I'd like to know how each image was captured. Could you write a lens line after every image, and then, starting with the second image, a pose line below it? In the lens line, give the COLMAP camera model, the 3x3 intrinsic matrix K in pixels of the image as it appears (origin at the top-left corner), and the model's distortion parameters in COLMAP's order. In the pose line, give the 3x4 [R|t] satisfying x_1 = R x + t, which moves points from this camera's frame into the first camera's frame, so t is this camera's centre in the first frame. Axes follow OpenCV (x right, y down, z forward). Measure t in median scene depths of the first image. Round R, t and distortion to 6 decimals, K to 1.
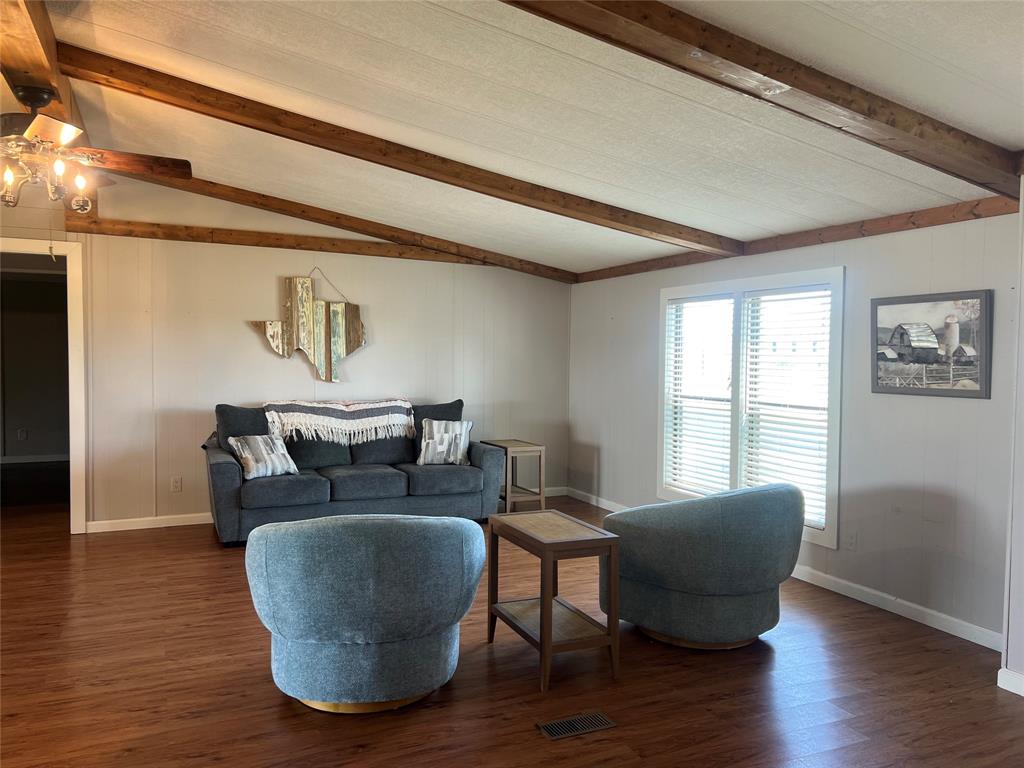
lens RADIAL K [[770.3, 0, 512.0], [0, 770.3, 384.0], [0, 0, 1]] dist [0.068802, -0.085573]
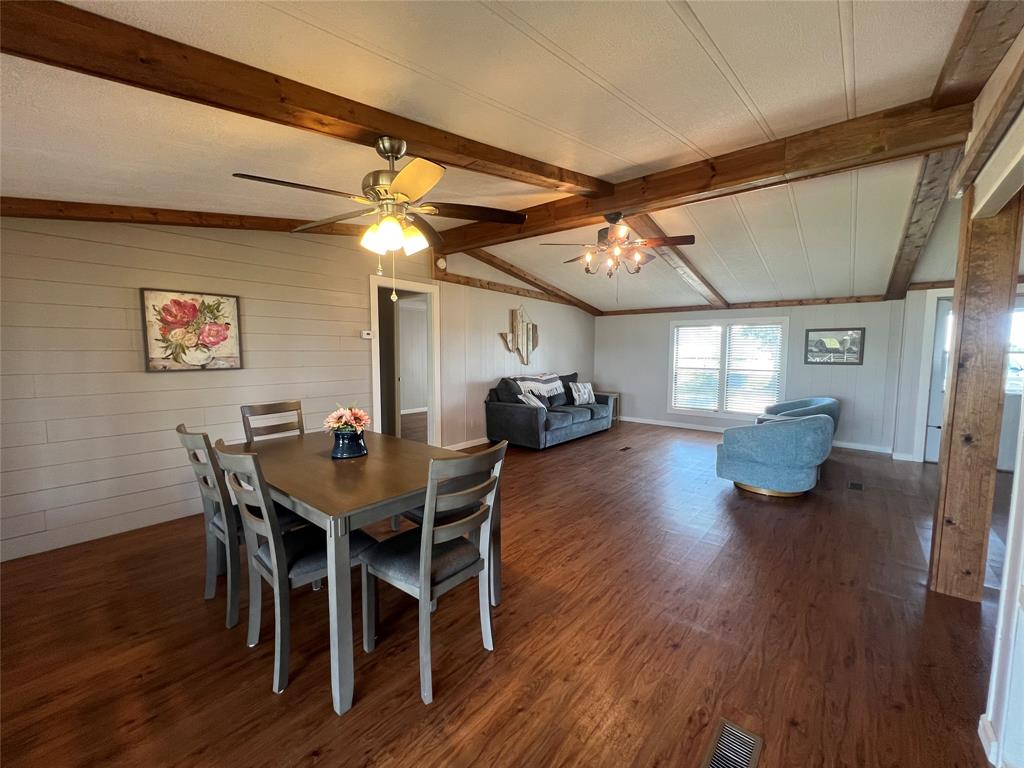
lens RADIAL K [[410.2, 0, 512.0], [0, 410.2, 384.0], [0, 0, 1]] dist [0.001287, 0.000146]
pose [[0.900920, -0.039831, 0.432154, -0.744673], [0.020099, 0.998540, 0.050135, -0.007969], [-0.433520, -0.036482, 0.900405, 0.104843]]
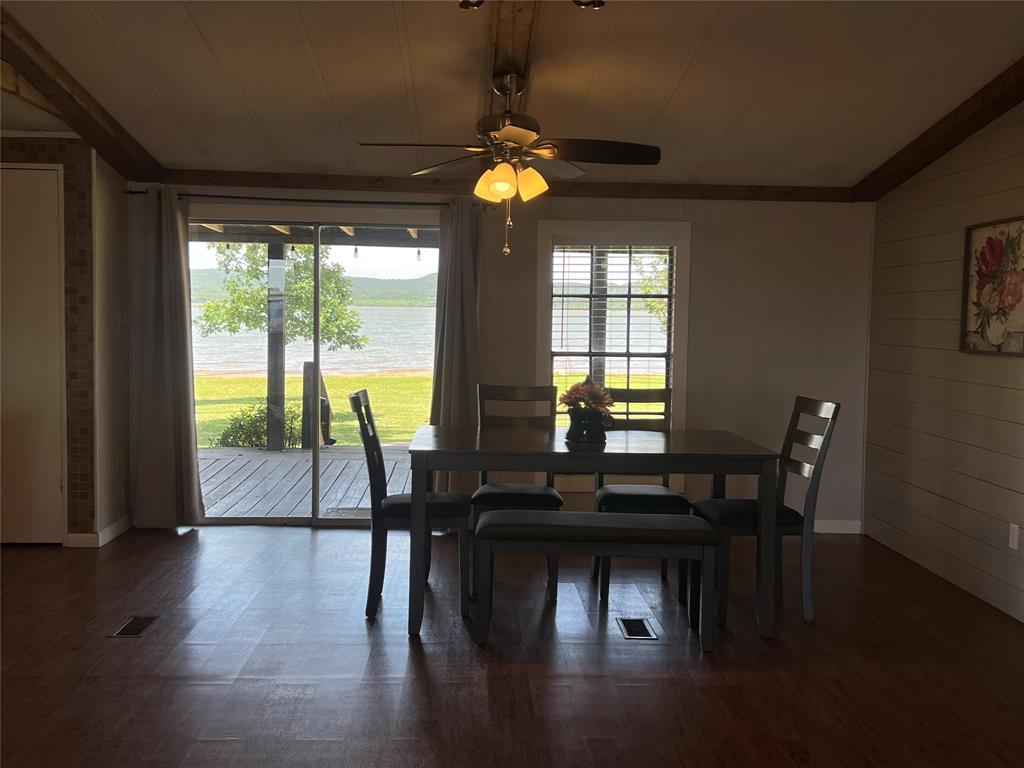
lens RADIAL K [[1042.0, 0, 512.0], [0, 1042.0, 384.0], [0, 0, 1]] dist [0.059198, -0.016334]
pose [[-0.376323, 0.048072, -0.925241, -0.004840], [-0.057228, 0.995540, 0.075001, -0.023228], [0.924719, 0.081174, -0.371894, 0.722646]]
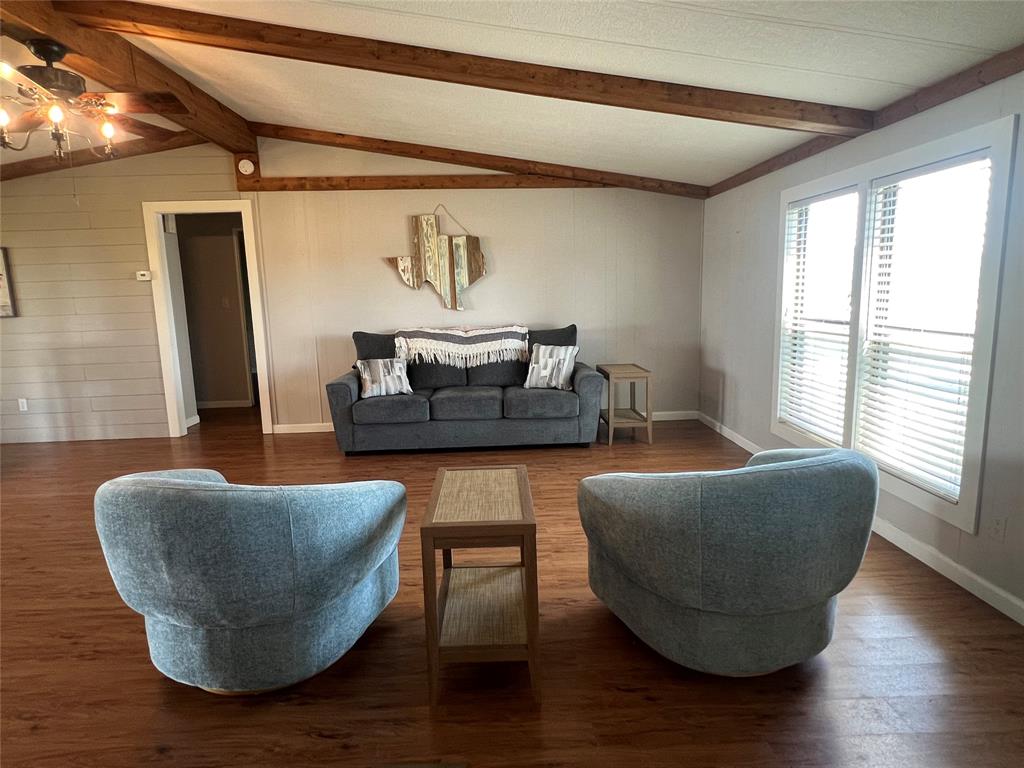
lens RADIAL K [[589.9, 0, 506.7], [0, 589.9, 379.6], [0, 0, 1]] dist [0.002721, -0.000695]
pose [[0.920401, 0.024382, -0.390215, 0.169506], [0.022579, 0.993073, 0.115309, 0.000610], [0.390324, -0.114941, 0.913475, 0.261586]]
